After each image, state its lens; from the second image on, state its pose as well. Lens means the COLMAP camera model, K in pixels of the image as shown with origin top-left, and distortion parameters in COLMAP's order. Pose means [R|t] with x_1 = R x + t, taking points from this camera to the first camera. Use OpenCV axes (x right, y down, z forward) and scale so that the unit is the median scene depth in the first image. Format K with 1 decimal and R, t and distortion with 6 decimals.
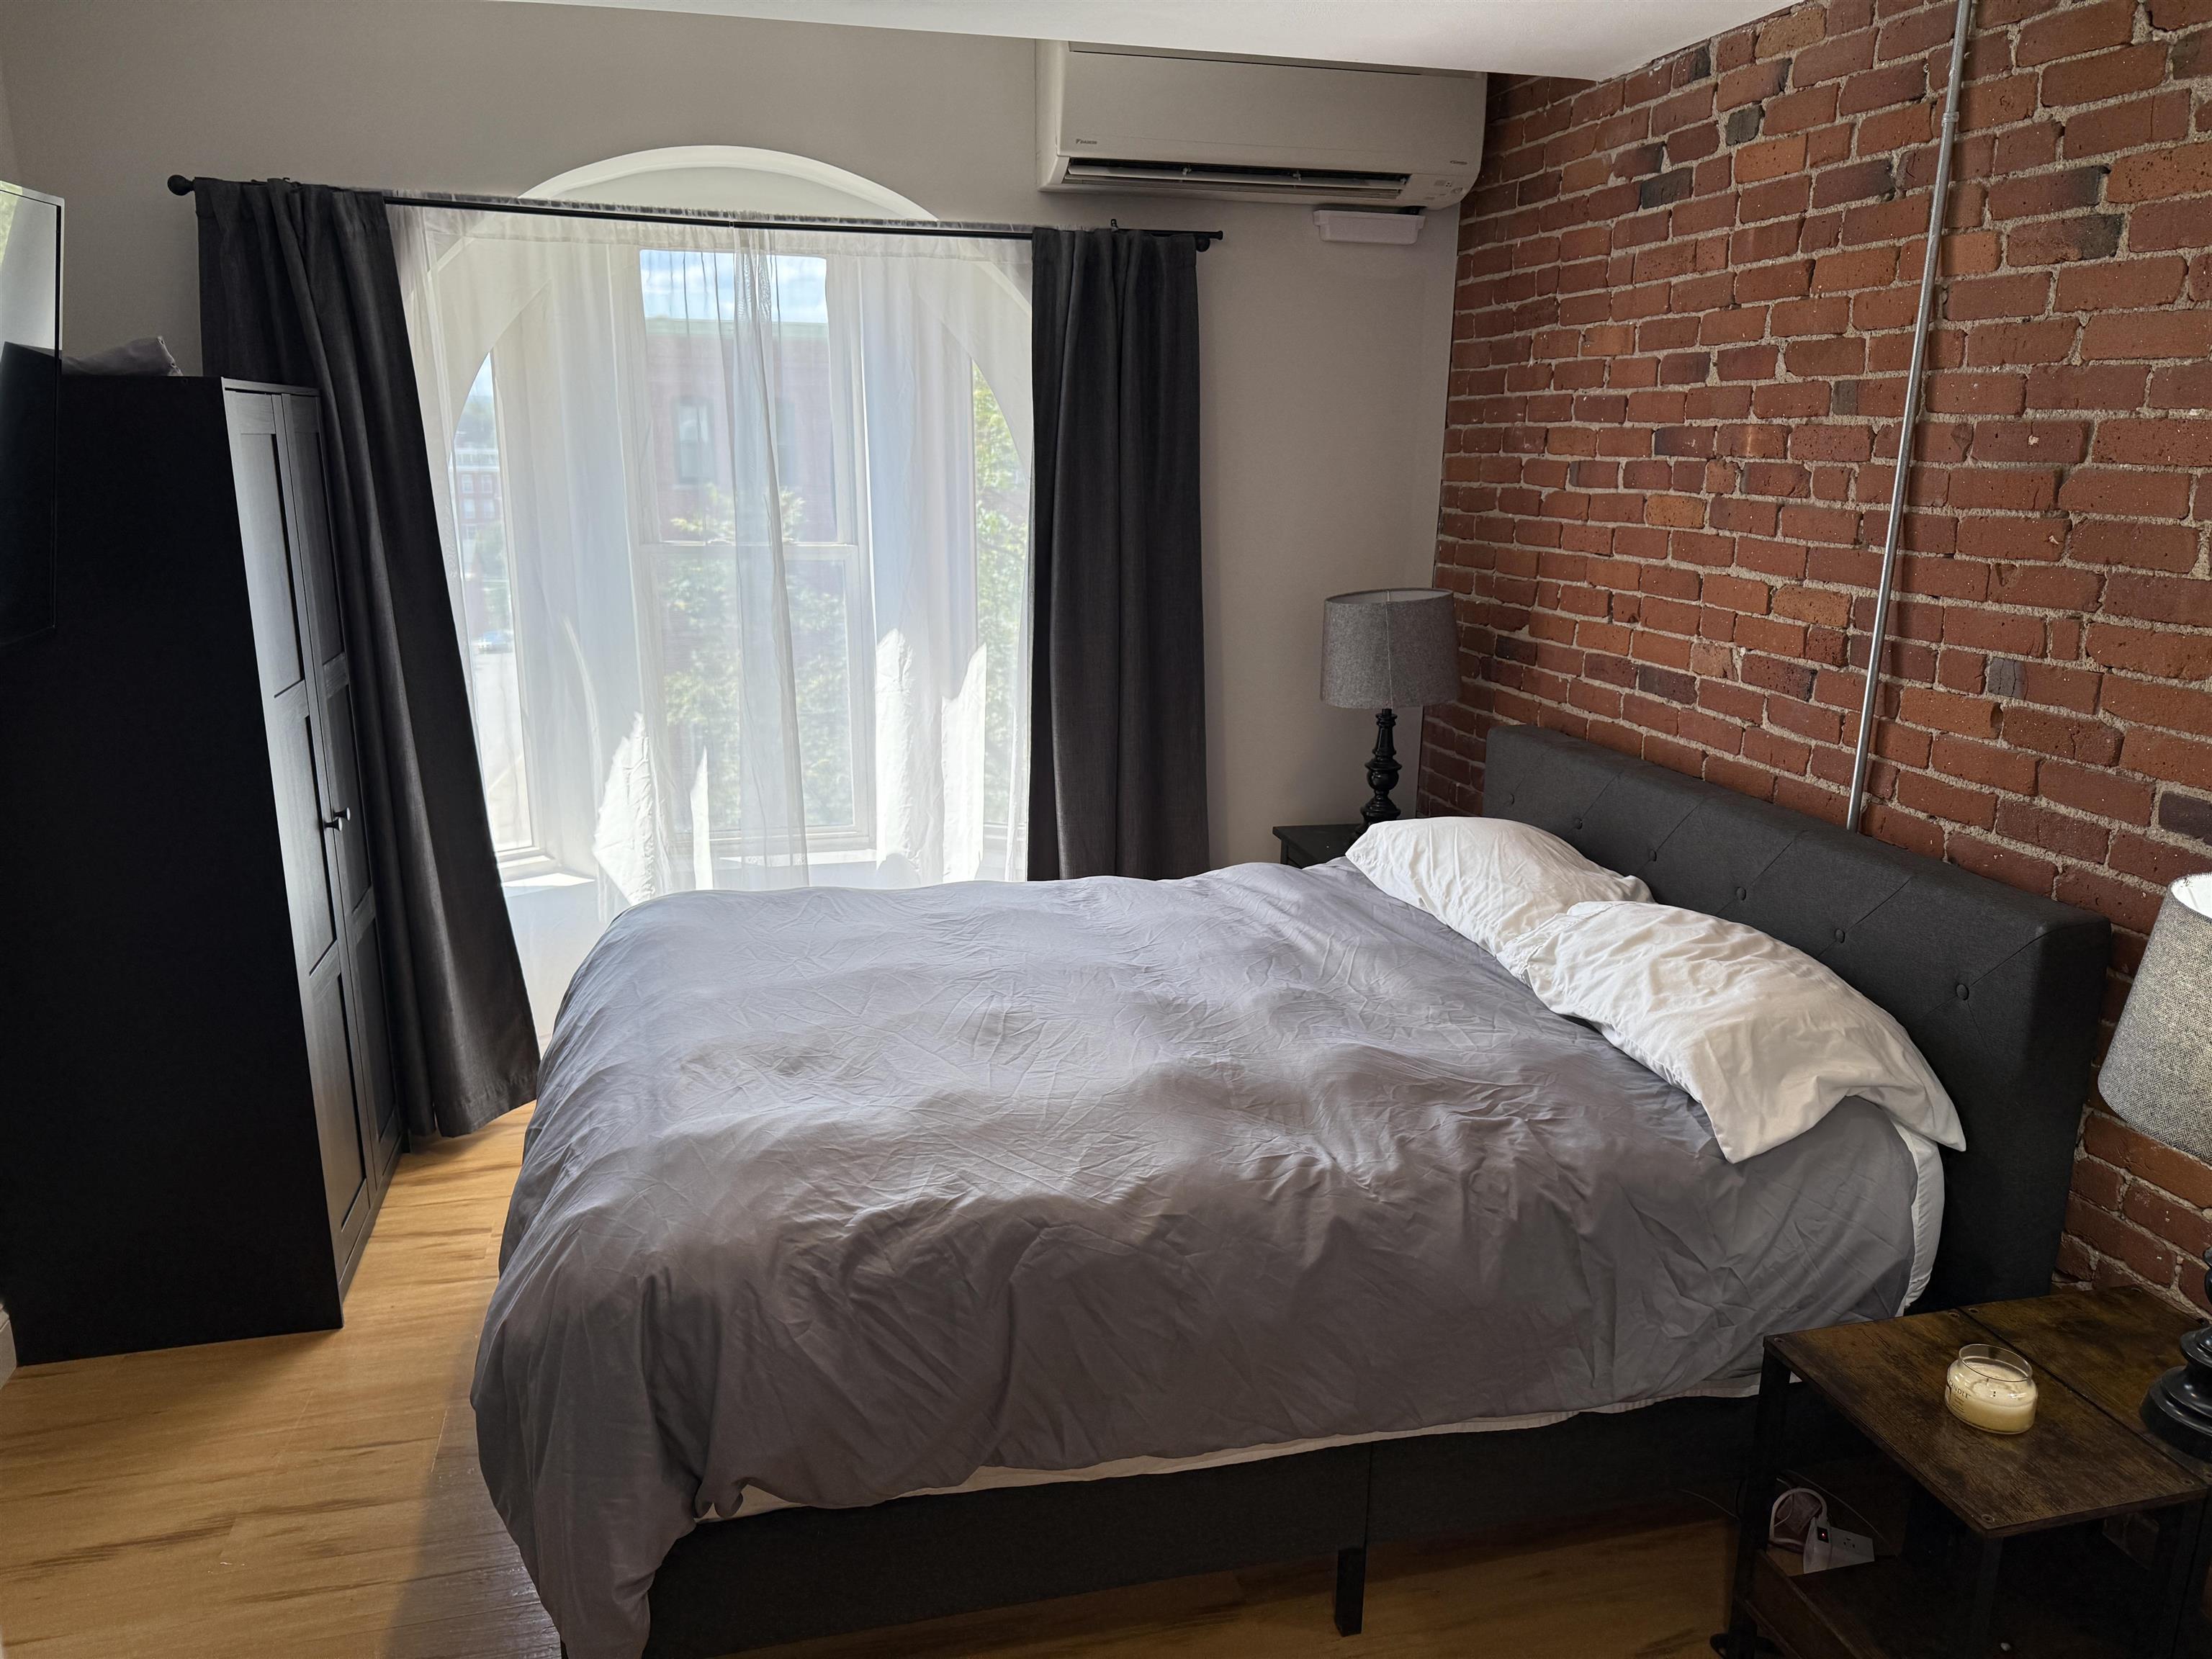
lens RADIAL K [[1543.0, 0, 1105.5], [0, 1543.0, 835.1], [0, 0, 1]] dist [-0.007937, -0.000786]
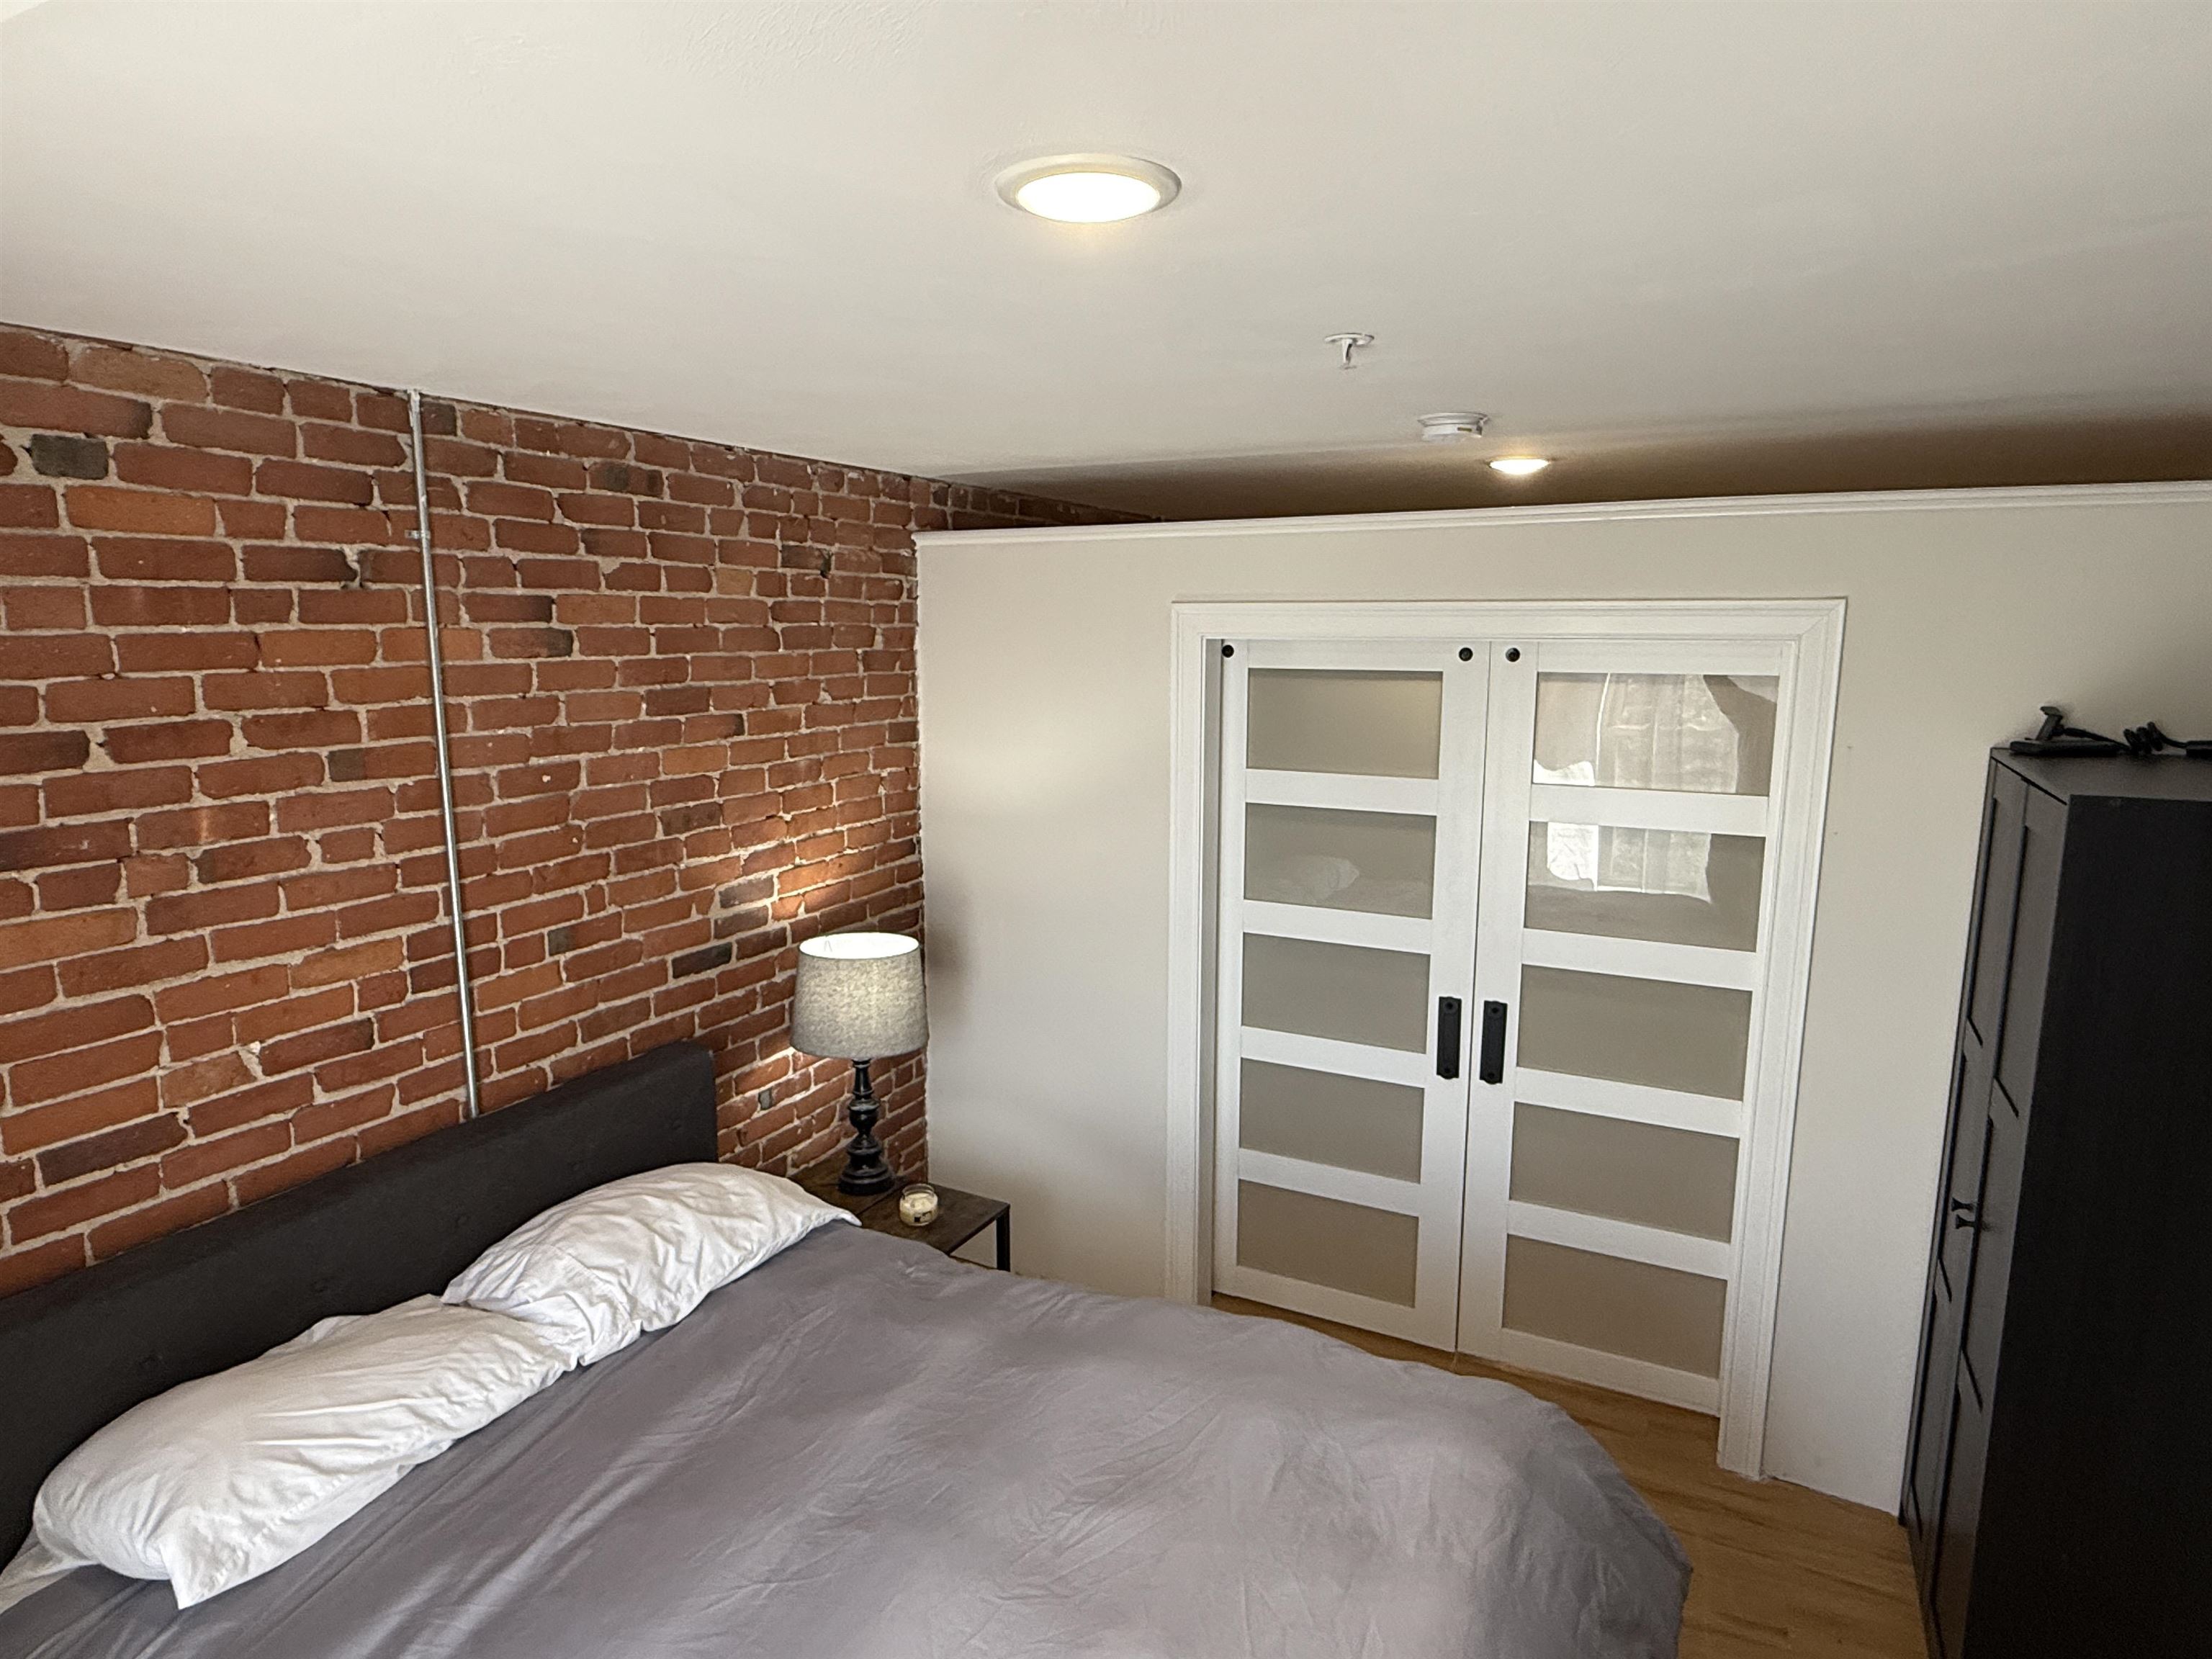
lens RADIAL K [[1281.8, 0, 1107.4], [0, 1281.8, 828.5], [0, 0, 1]] dist [-0.003503, -0.000799]
pose [[-0.741547, -0.120611, 0.659971, -0.481048], [0.158942, 0.924121, 0.347473, -0.466739], [-0.651802, 0.362564, -0.666109, 1.264177]]
